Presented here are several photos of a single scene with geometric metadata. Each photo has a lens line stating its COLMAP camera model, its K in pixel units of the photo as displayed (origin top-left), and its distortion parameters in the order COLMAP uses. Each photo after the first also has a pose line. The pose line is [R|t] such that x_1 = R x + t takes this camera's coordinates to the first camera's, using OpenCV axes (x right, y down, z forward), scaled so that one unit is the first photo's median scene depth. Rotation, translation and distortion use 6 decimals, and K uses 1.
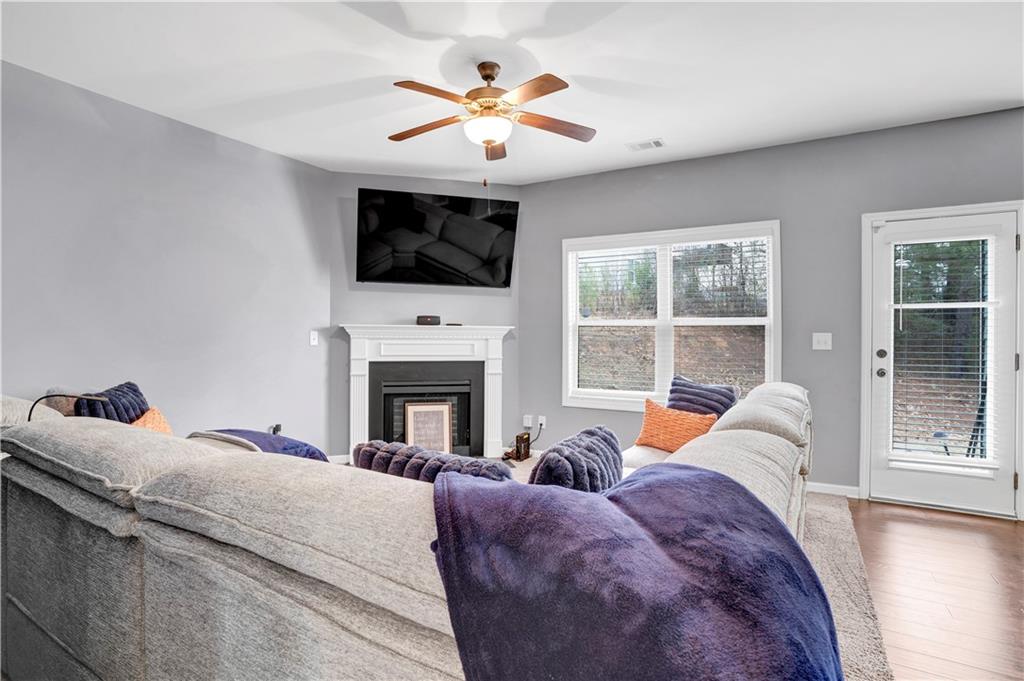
lens RADIAL K [[514.5, 0, 512.0], [0, 514.5, 340.5], [0, 0, 1]] dist [-0.035750, -0.000054]
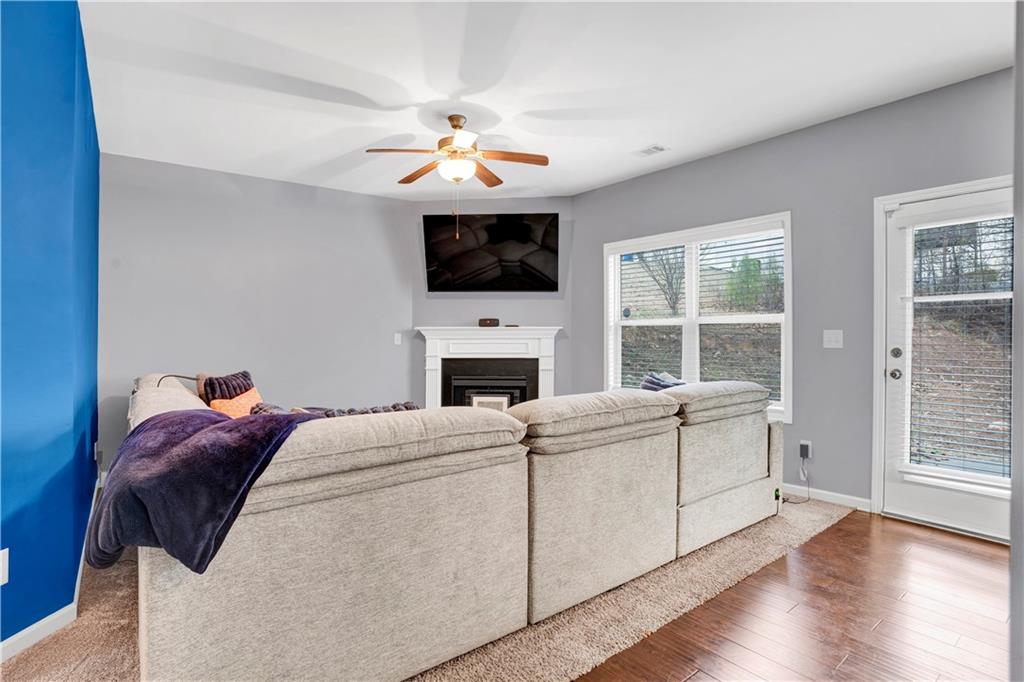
lens RADIAL K [[523.4, 0, 512.0], [0, 523.4, 341.0], [0, 0, 1]] dist [-0.033803, 0.001082]
pose [[0.929339, -0.005203, -0.369191, 0.332332], [0.006568, 0.999975, 0.002441, -0.000939], [0.369169, -0.004693, 0.929350, -0.073108]]
